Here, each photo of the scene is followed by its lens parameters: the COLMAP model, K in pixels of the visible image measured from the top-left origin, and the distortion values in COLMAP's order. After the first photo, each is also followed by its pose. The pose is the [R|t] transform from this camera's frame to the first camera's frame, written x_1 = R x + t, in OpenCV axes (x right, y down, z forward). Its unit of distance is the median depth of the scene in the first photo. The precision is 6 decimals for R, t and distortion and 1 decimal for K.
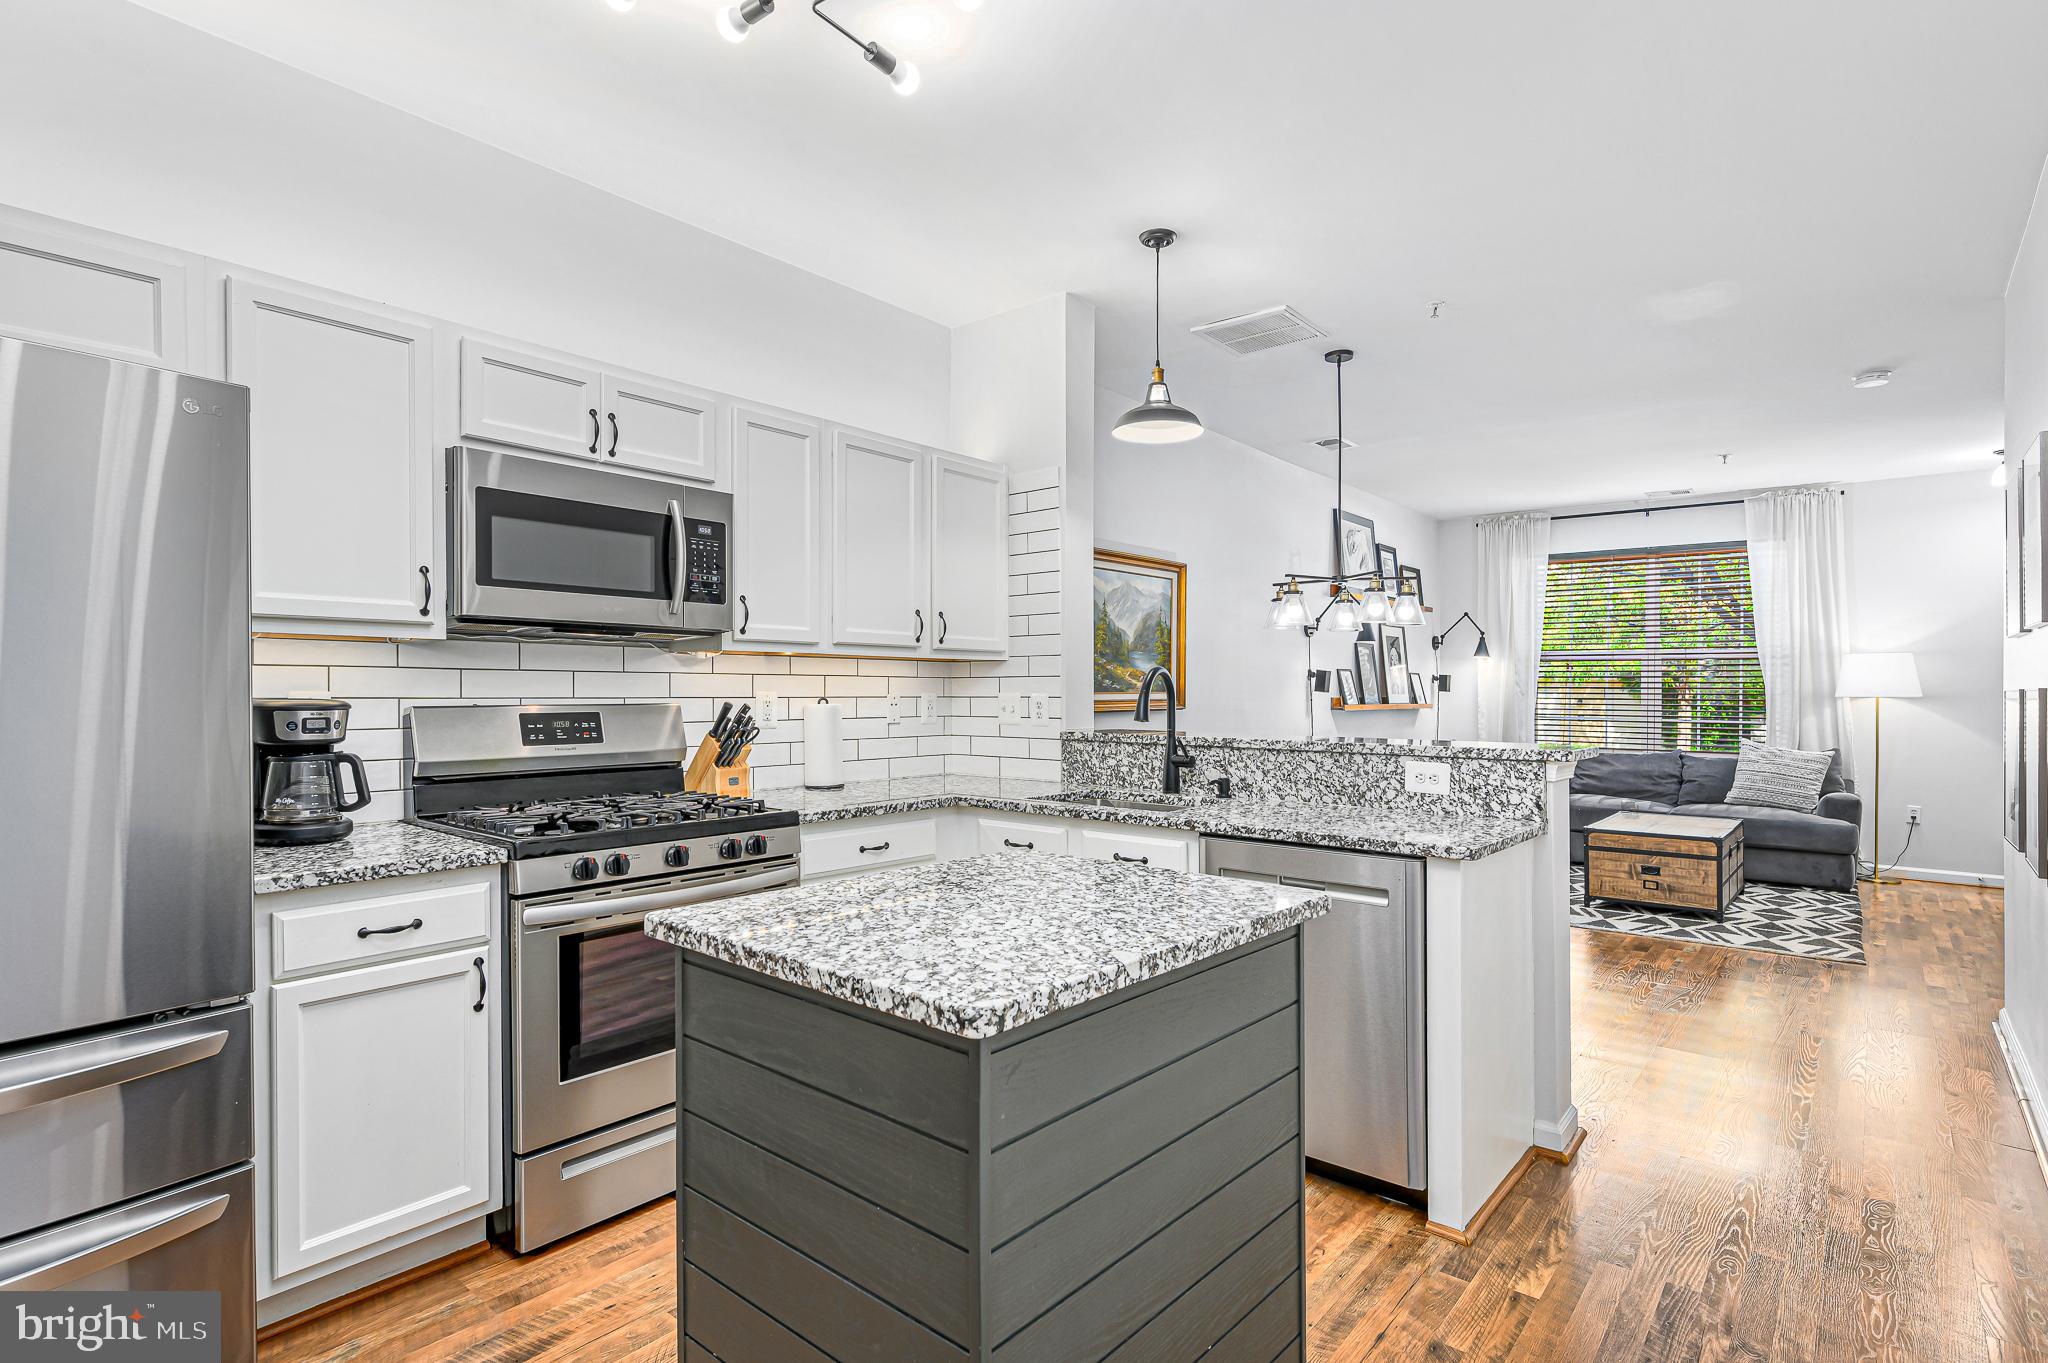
lens RADIAL K [[1013.4, 0, 1035.1], [0, 1013.4, 688.4], [0, 0, 1]] dist [-0.001089, -0.000690]
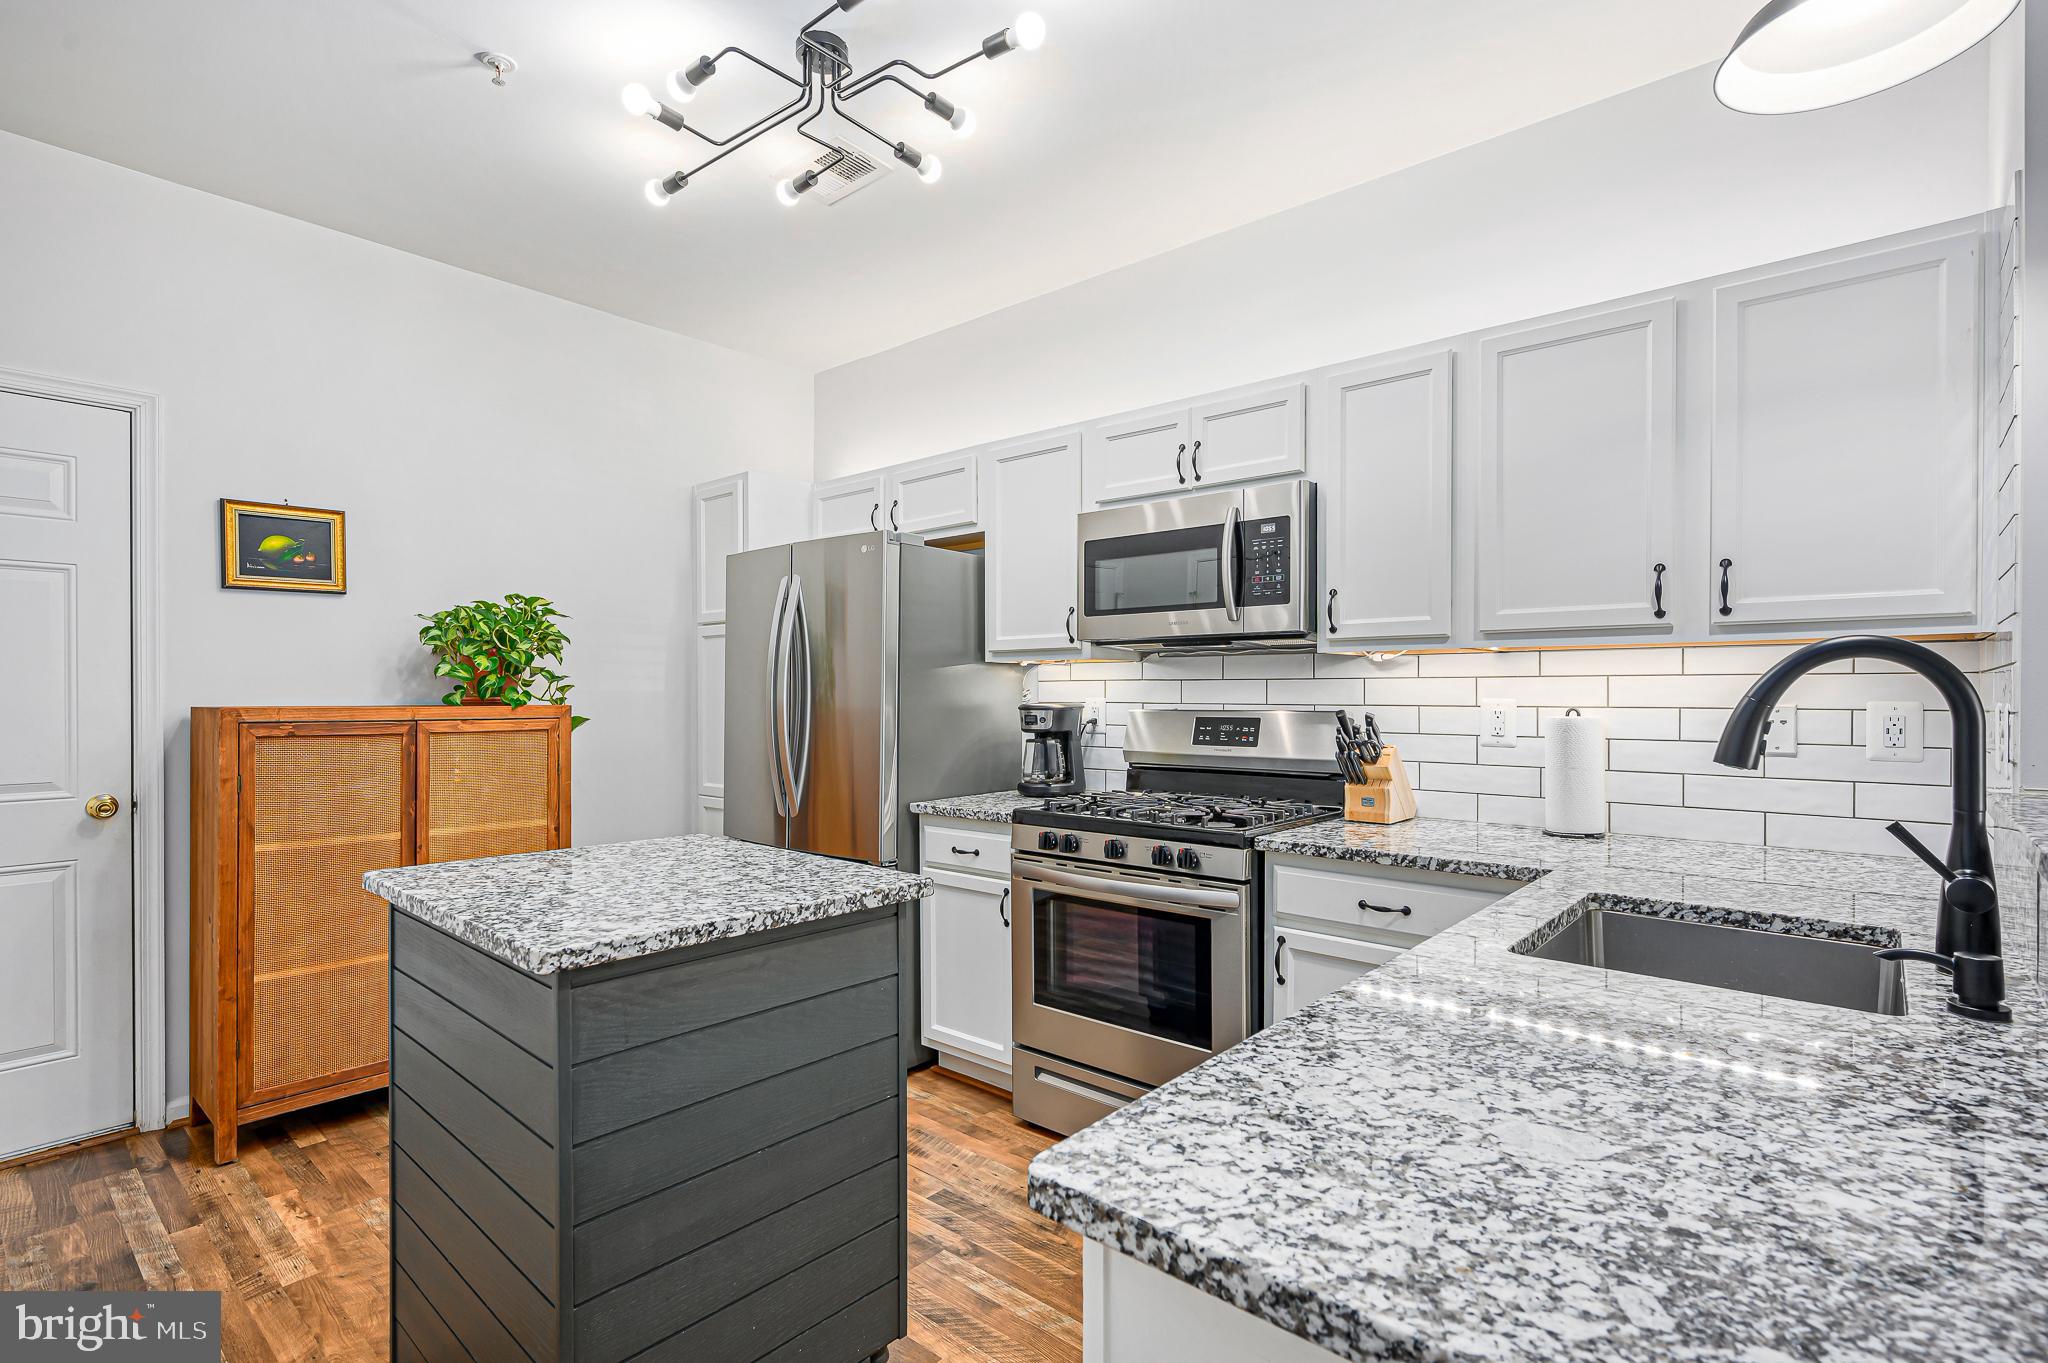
lens RADIAL K [[963.1, 0, 1005.7], [0, 963.1, 691.7], [0, 0, 1]] dist [-0.001077, 0.000667]
pose [[-0.026272, -0.006512, -0.999634, 0.508124], [0.000875, 0.999978, -0.006538, 0.002334], [0.999654, -0.001046, -0.026266, 0.677260]]
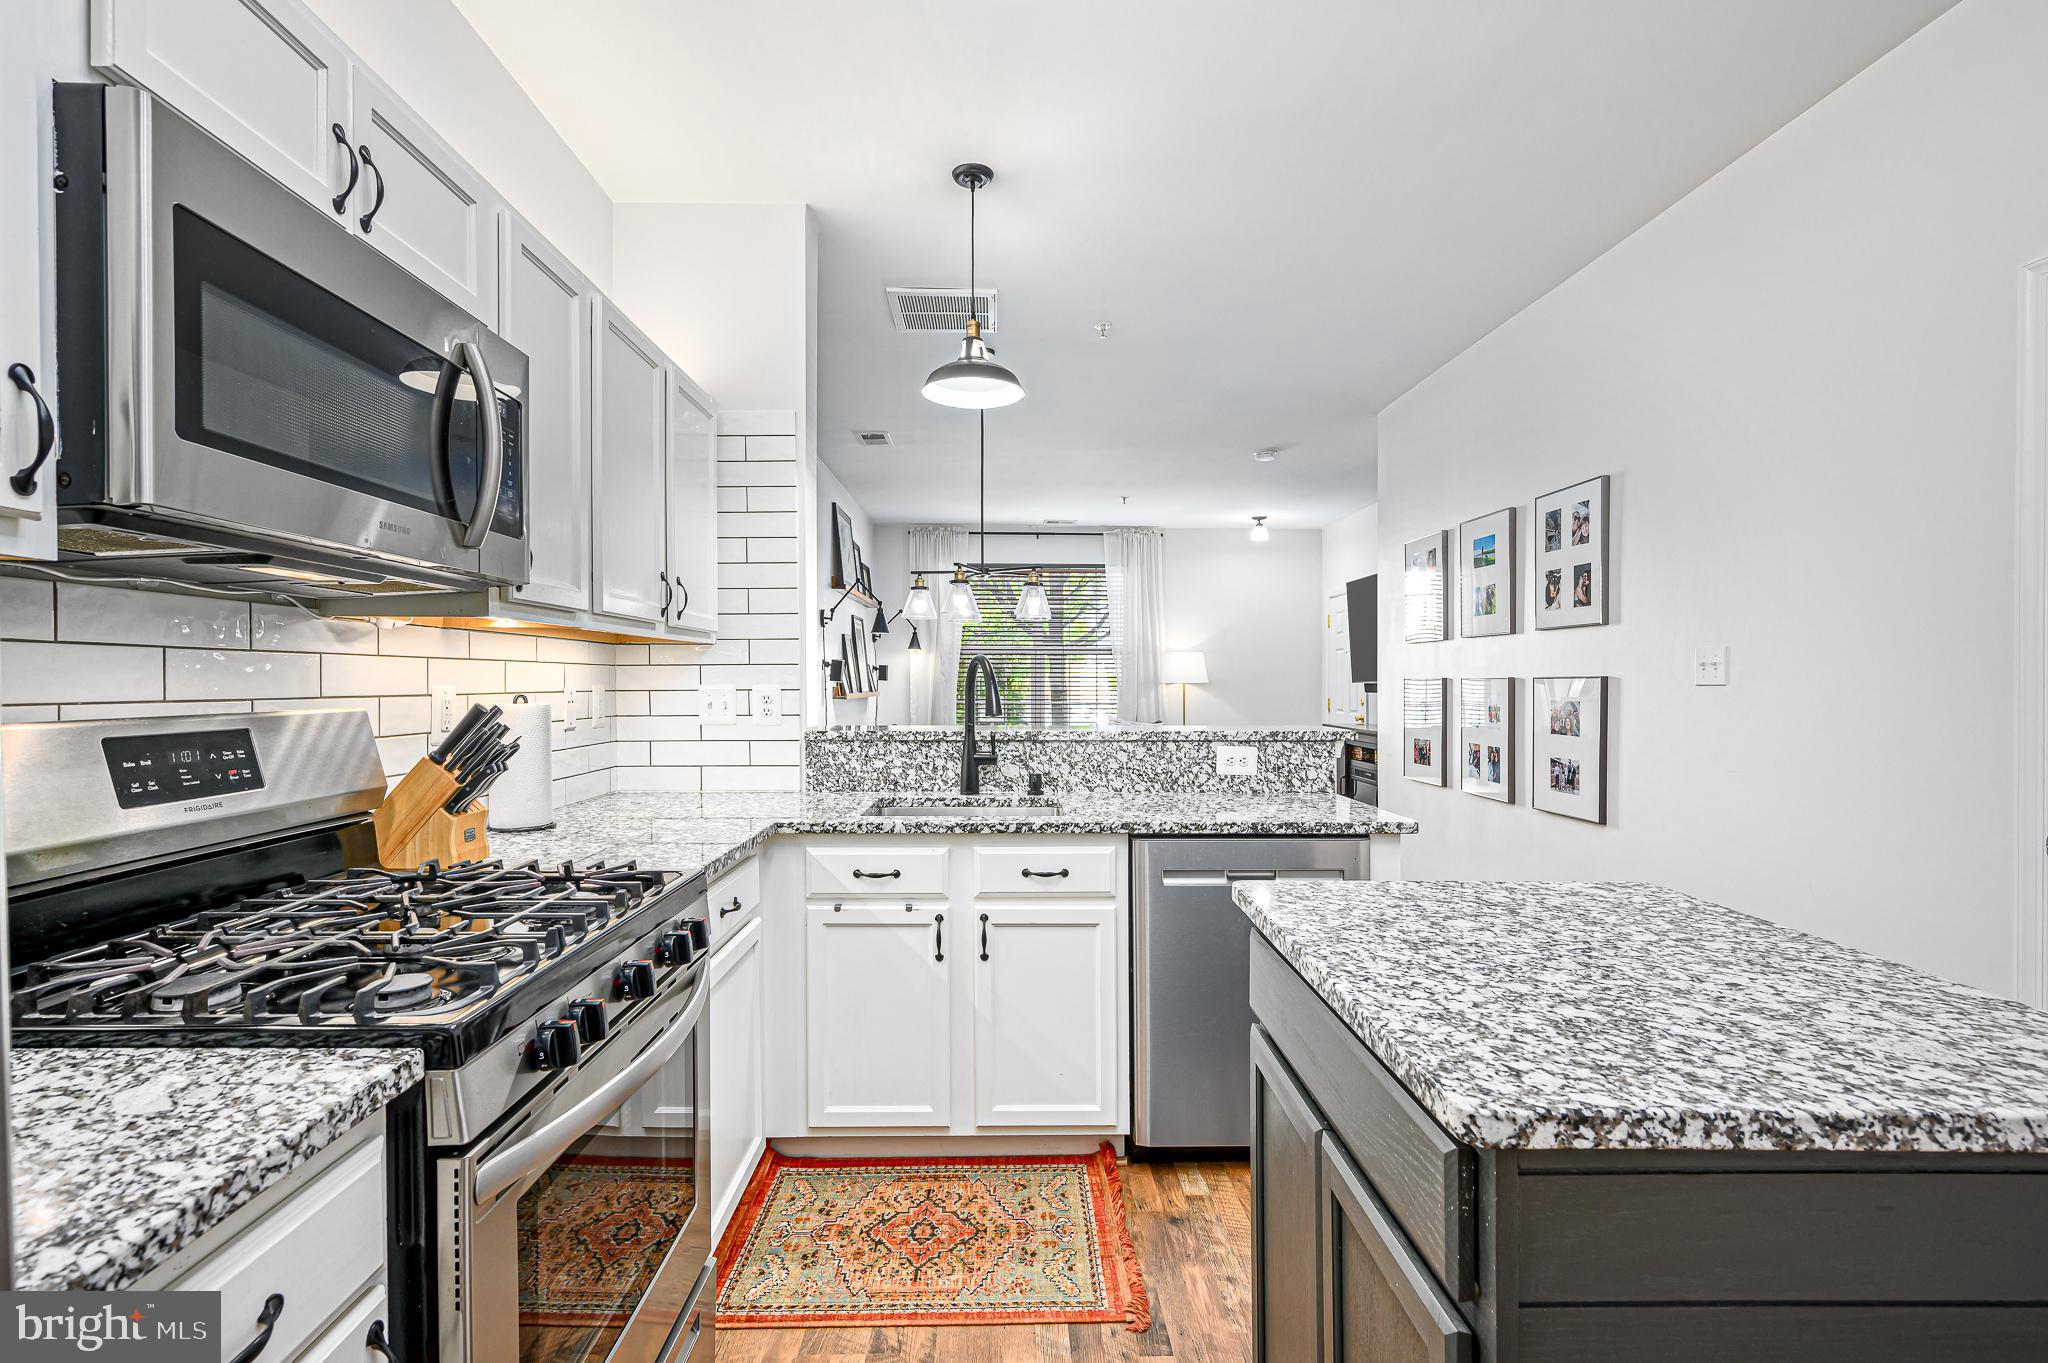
lens RADIAL K [[938.0, 0, 1011.4], [0, 938.0, 680.5], [0, 0, 1]] dist [0.001417, 0.000702]
pose [[0.760729, -0.003872, 0.649058, -0.394723], [0.002081, 0.999992, 0.003526, -0.001312], [-0.649066, -0.001331, 0.760731, 0.349647]]
